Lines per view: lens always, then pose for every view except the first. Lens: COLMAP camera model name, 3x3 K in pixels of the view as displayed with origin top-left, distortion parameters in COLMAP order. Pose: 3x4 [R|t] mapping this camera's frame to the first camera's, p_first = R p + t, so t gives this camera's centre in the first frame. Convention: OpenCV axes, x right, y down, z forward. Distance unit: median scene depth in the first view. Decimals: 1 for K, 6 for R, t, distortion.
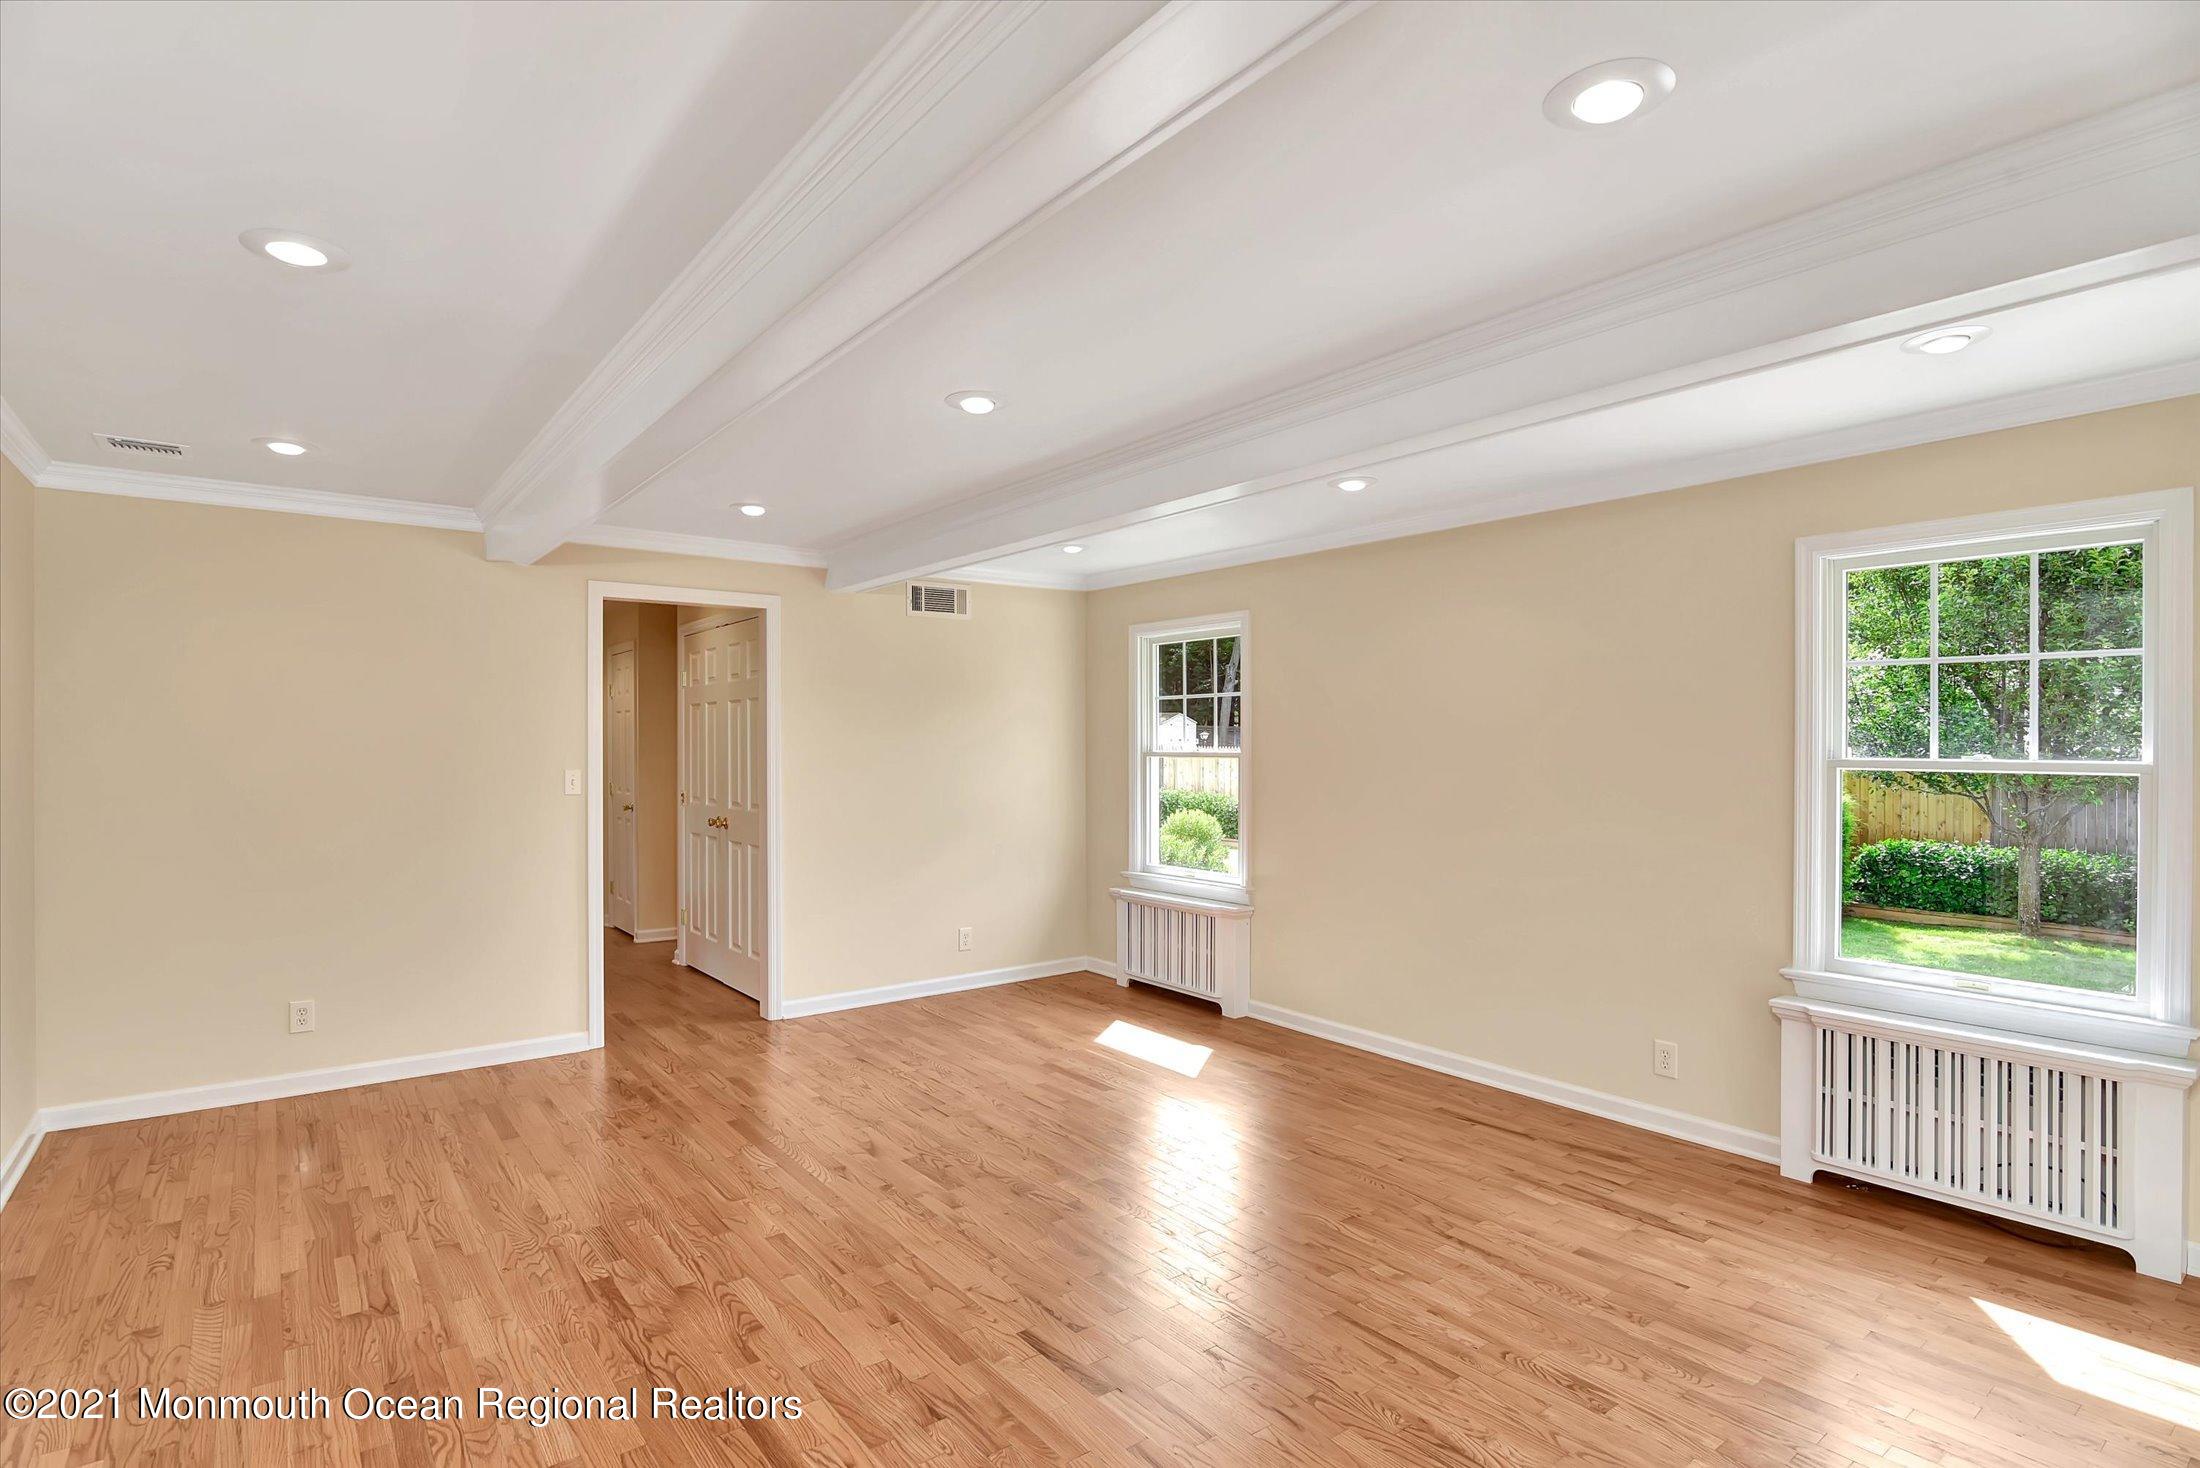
lens RADIAL K [[1090.4, 0, 1089.2], [0, 1090.4, 741.5], [0, 0, 1]] dist [-0.014774, -0.000657]
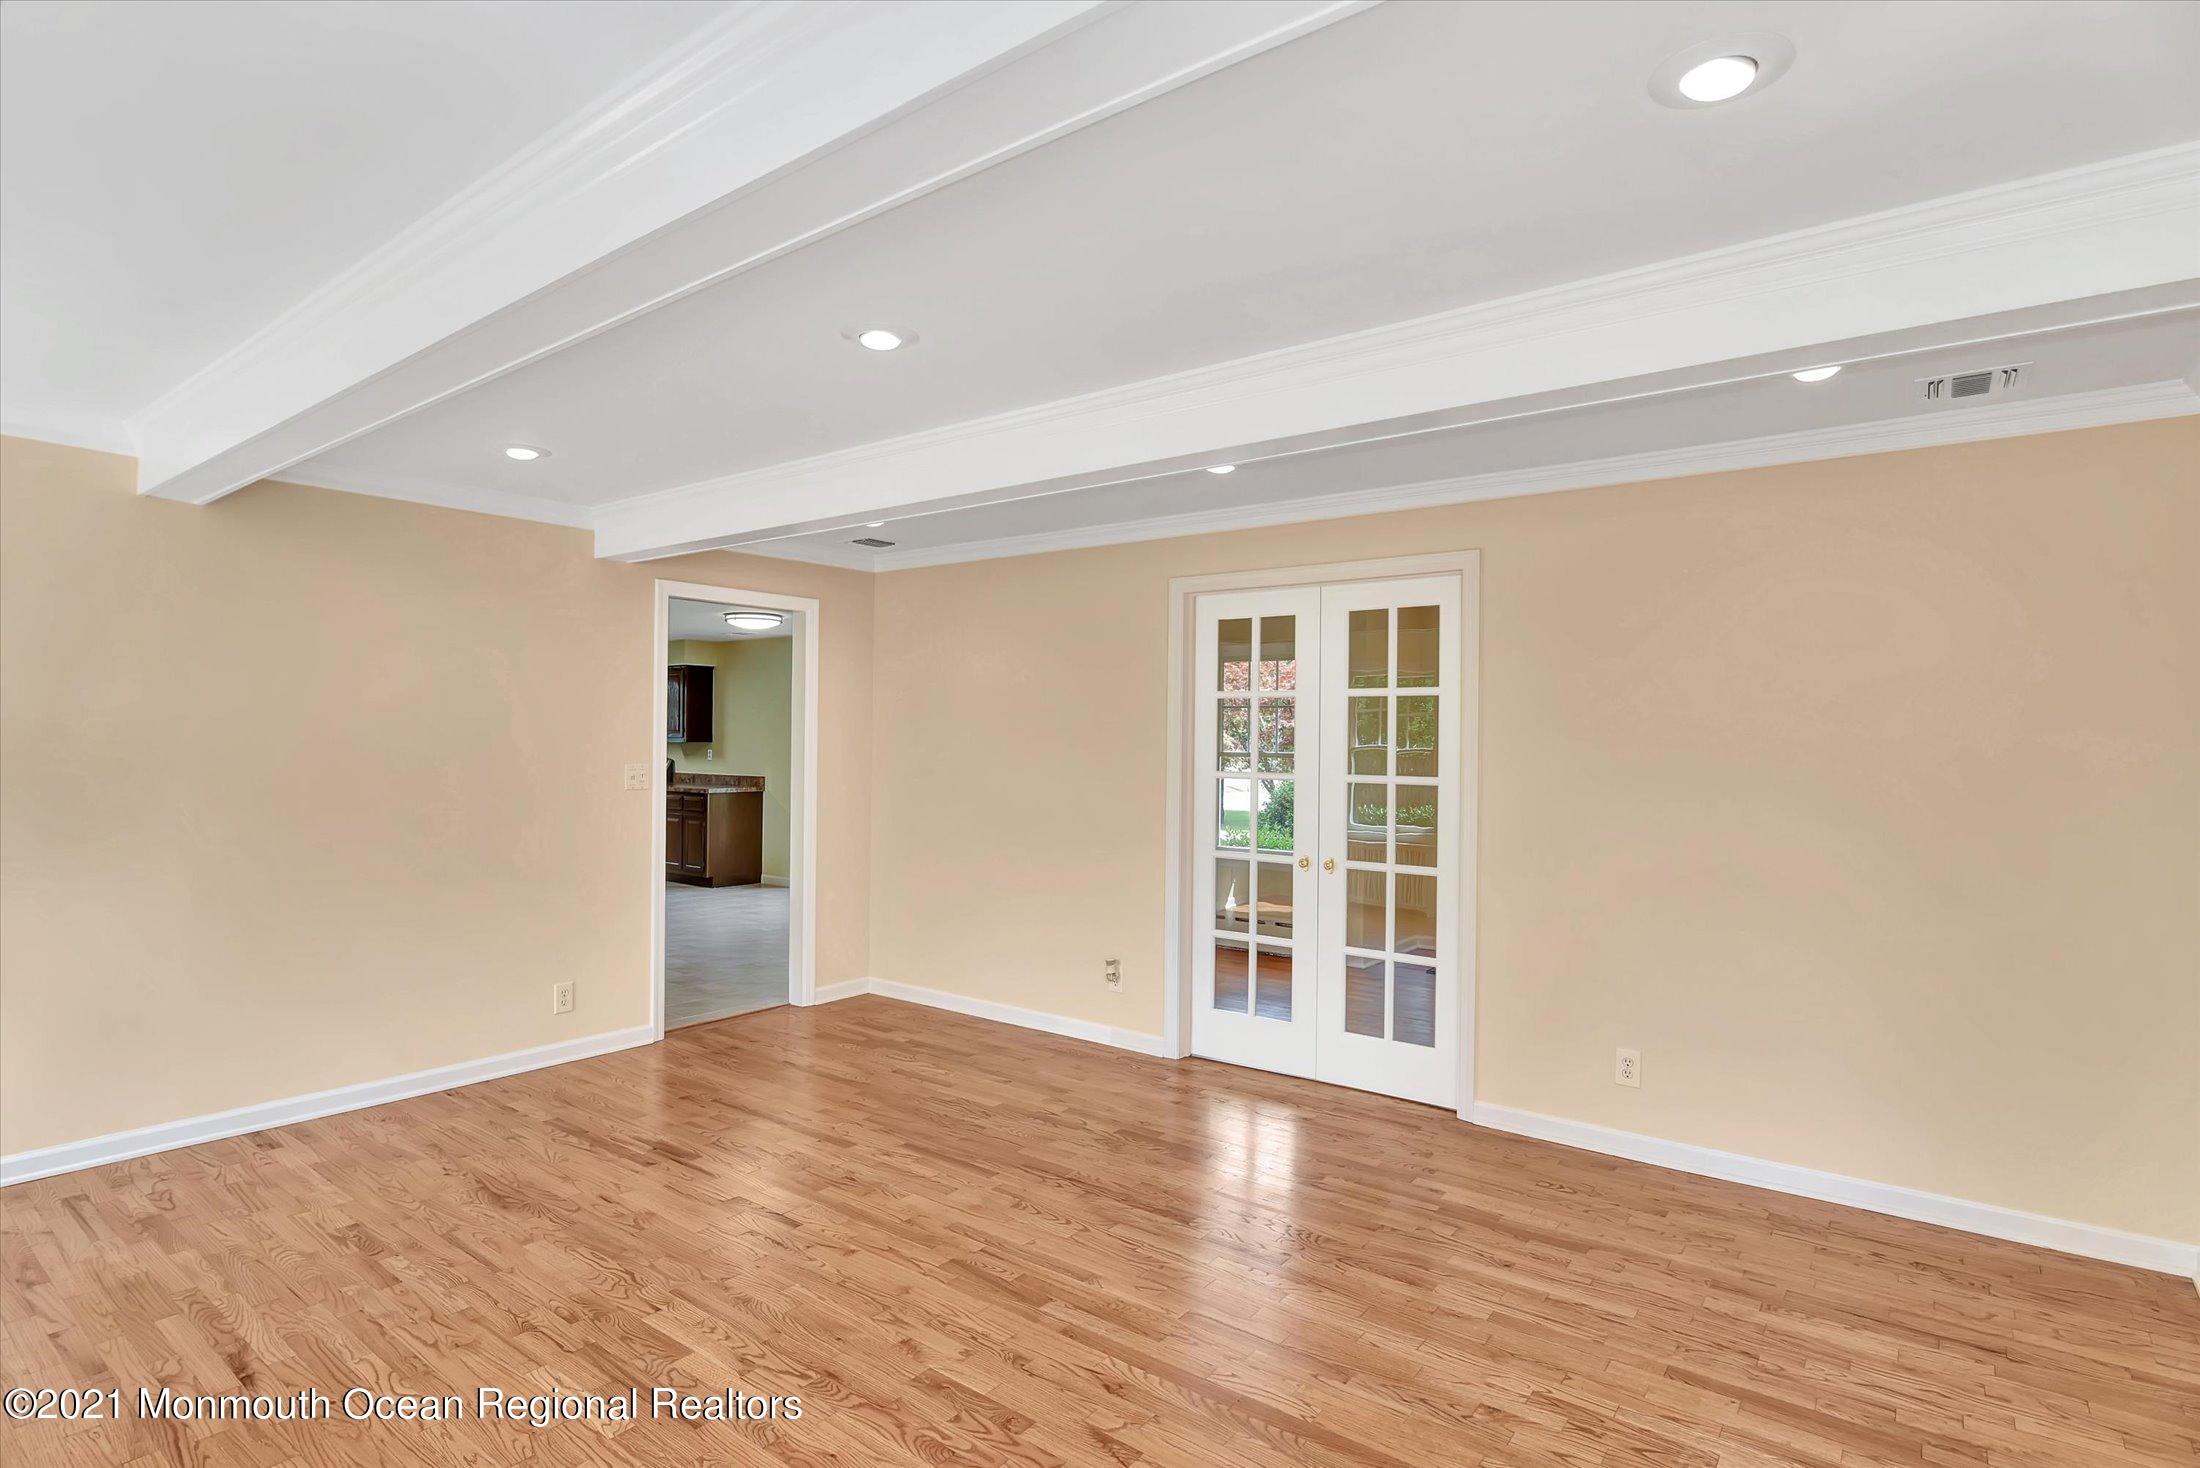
lens RADIAL K [[1090.4, 0, 1089.2], [0, 1090.4, 741.5], [0, 0, 1]] dist [-0.014774, -0.000657]
pose [[-0.964077, -0.010098, -0.265432, -0.042592], [-0.010578, 0.999944, 0.000379, -0.002765], [0.265413, 0.003173, -0.964130, 2.021999]]
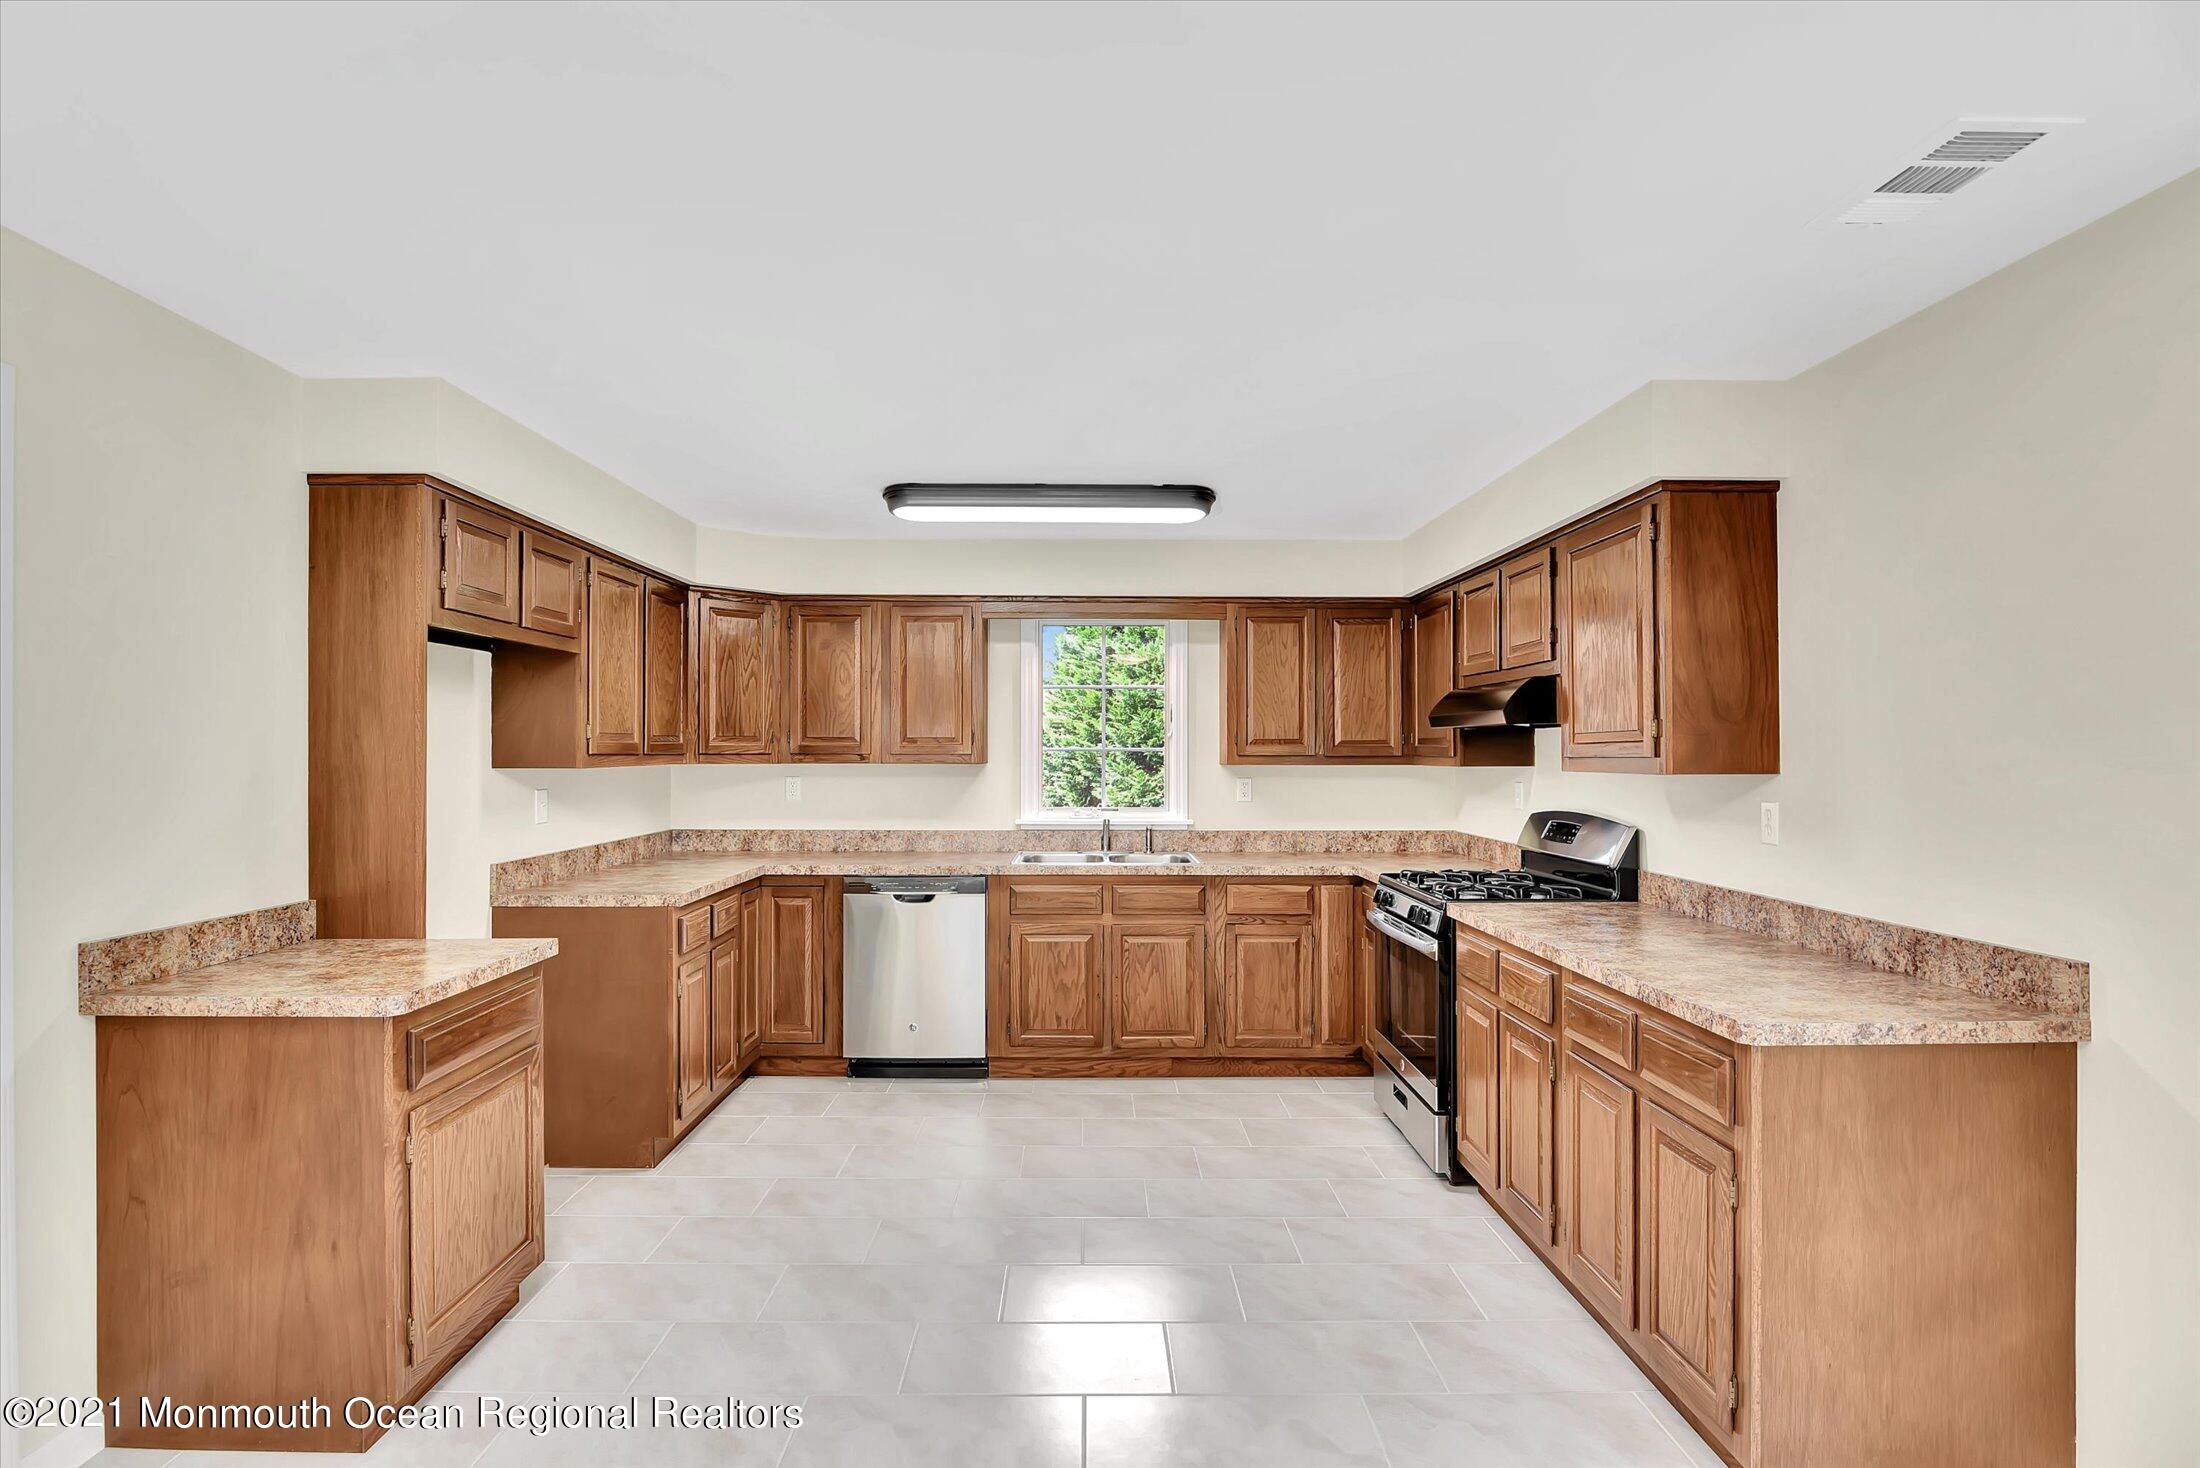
lens RADIAL K [[1090.4, 0, 1089.2], [0, 1090.4, 741.5], [0, 0, 1]] dist [-0.014774, -0.000657]
pose [[-0.797006, 0.005302, 0.603948, -0.012218], [-0.000832, 0.999951, -0.009876, -0.003161], [-0.603971, -0.008374, -0.796963, 1.503578]]
